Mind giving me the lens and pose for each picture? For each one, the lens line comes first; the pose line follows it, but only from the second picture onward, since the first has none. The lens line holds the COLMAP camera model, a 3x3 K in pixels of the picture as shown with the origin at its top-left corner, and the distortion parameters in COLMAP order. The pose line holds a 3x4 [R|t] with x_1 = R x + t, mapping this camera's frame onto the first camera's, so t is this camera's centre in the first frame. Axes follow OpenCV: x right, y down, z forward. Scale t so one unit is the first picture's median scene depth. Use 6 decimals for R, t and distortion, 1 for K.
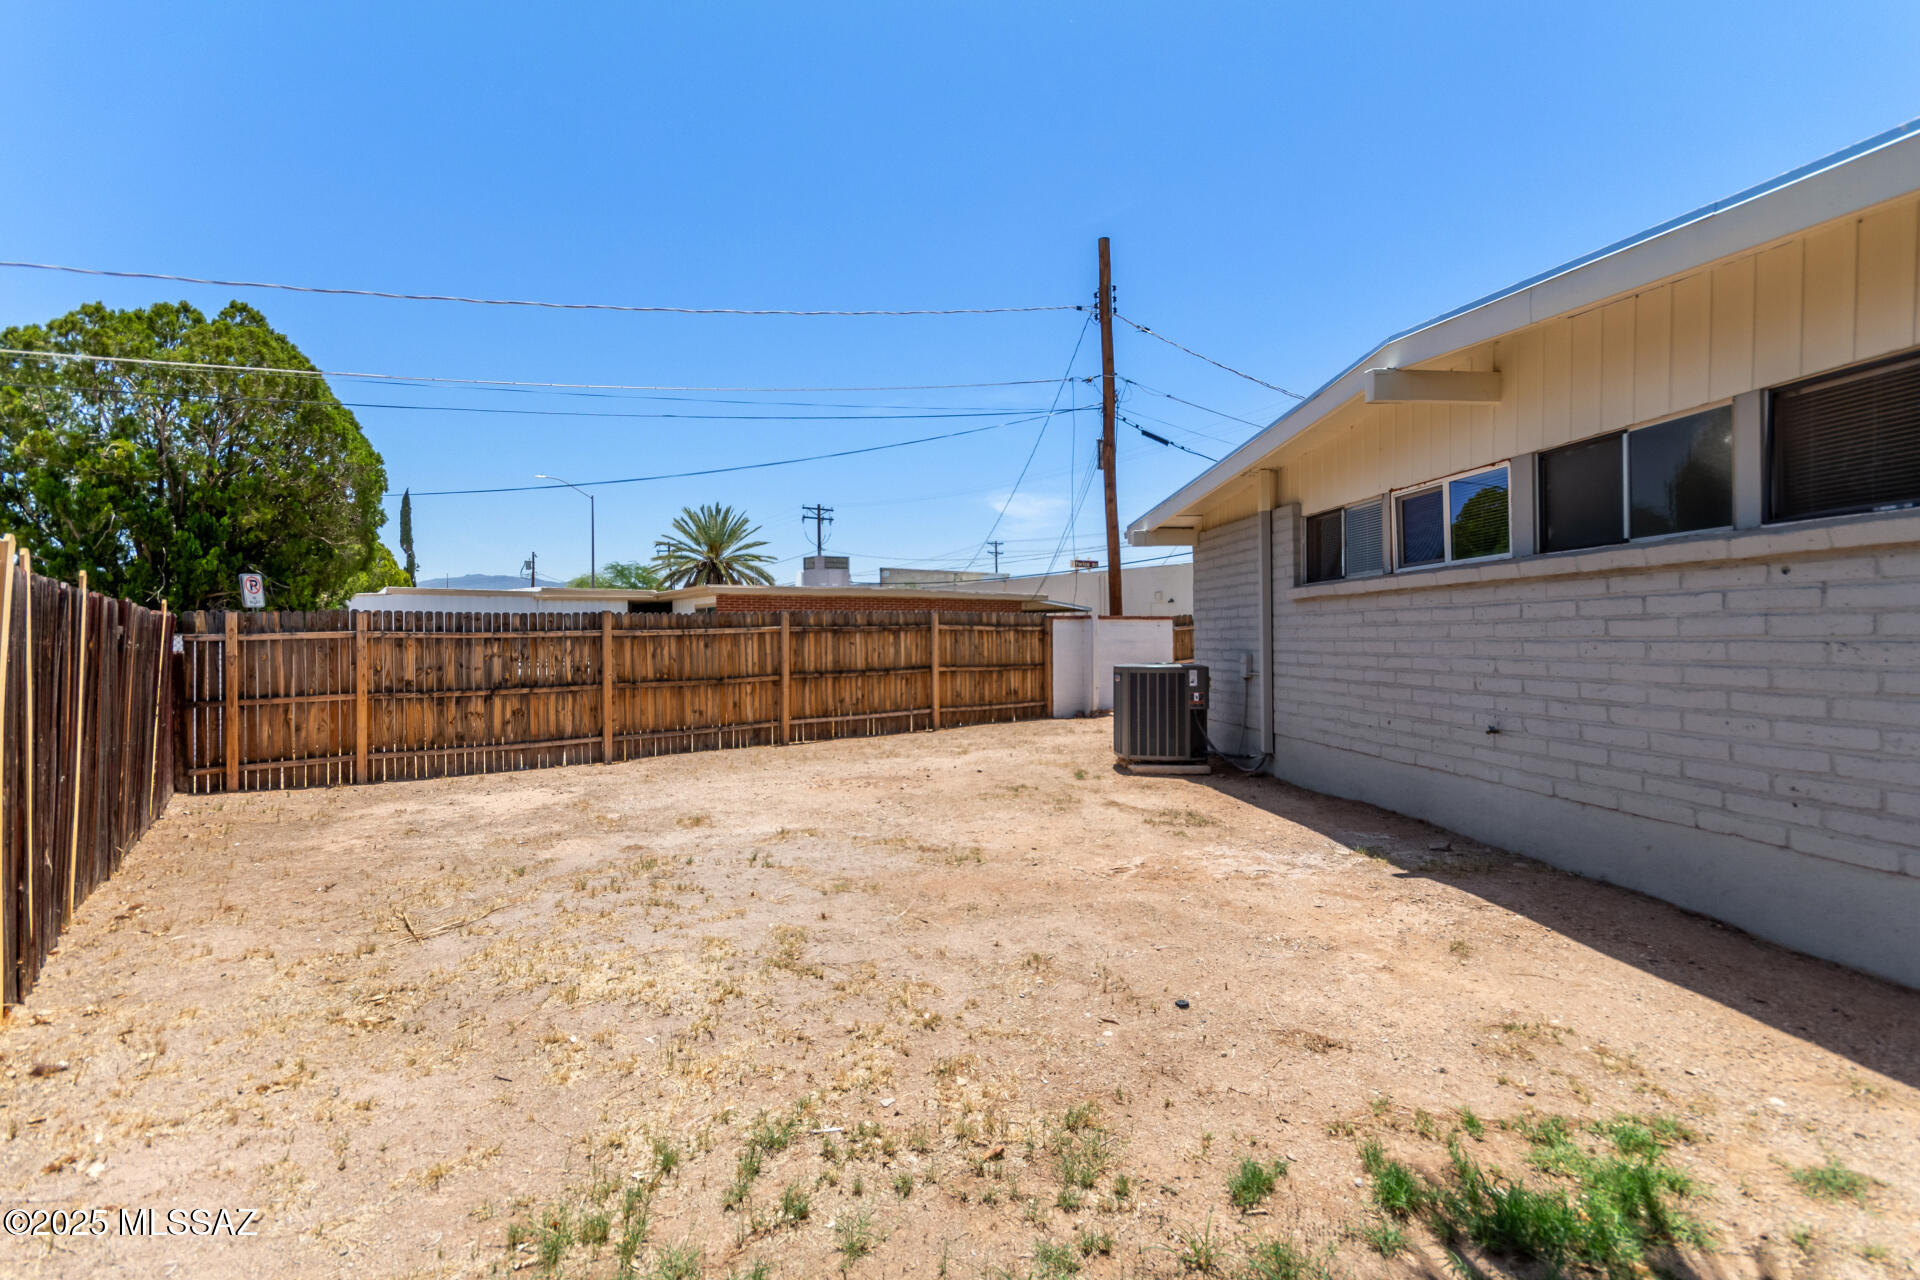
lens RADIAL K [[895.6, 0, 972.0], [0, 895.6, 635.2], [0, 0, 1]] dist [0.006398, 0.000711]
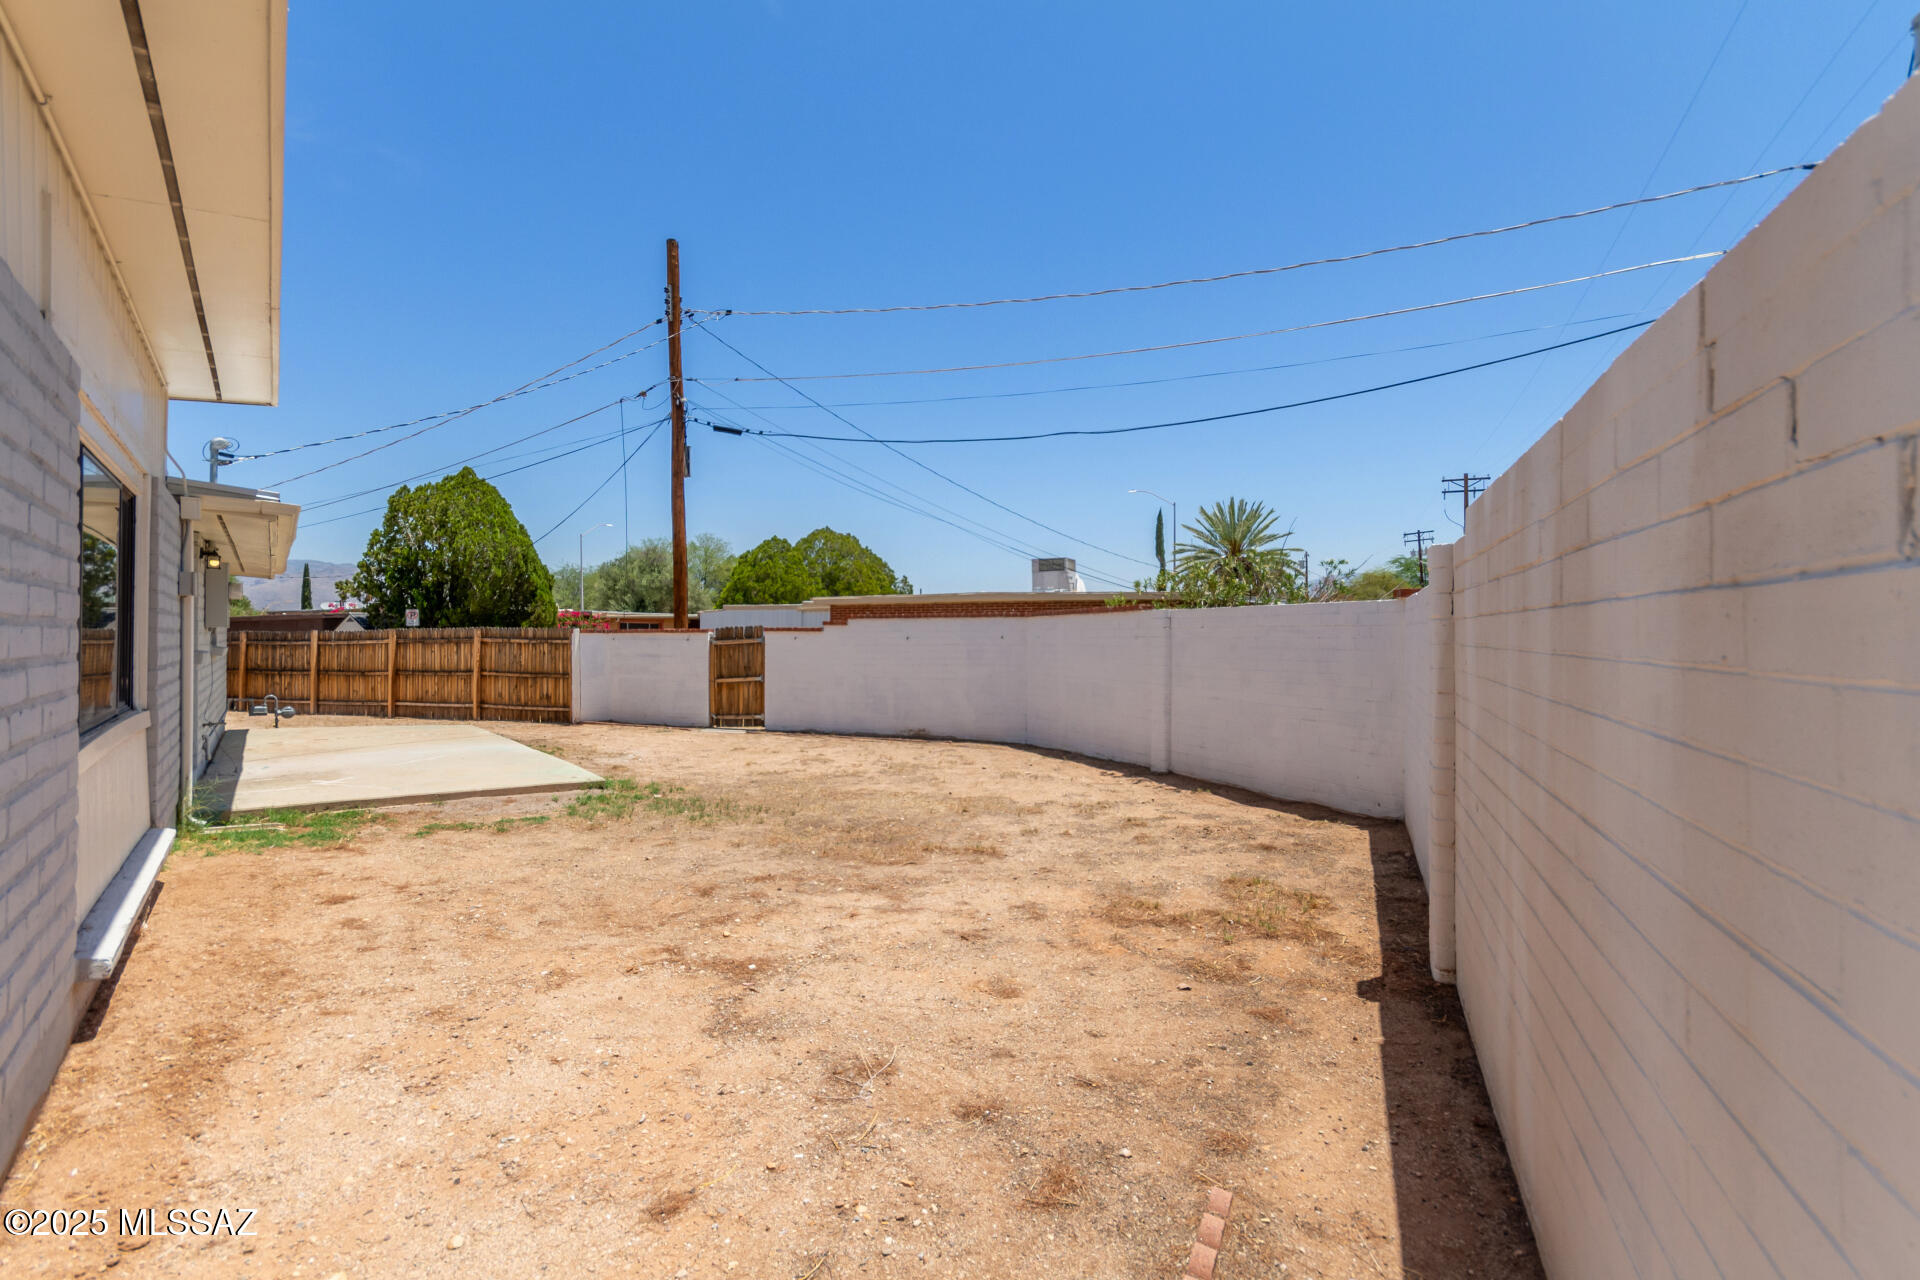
lens RADIAL K [[904.3, 0, 960.0], [0, 904.3, 640.0], [0, 0, 1]] dist [0.014324, -0.007109]
pose [[0.498679, 0.011883, -0.866705, 1.333231], [-0.003431, 0.999925, 0.011735, -0.024982], [0.866780, -0.002879, 0.498683, 0.895484]]
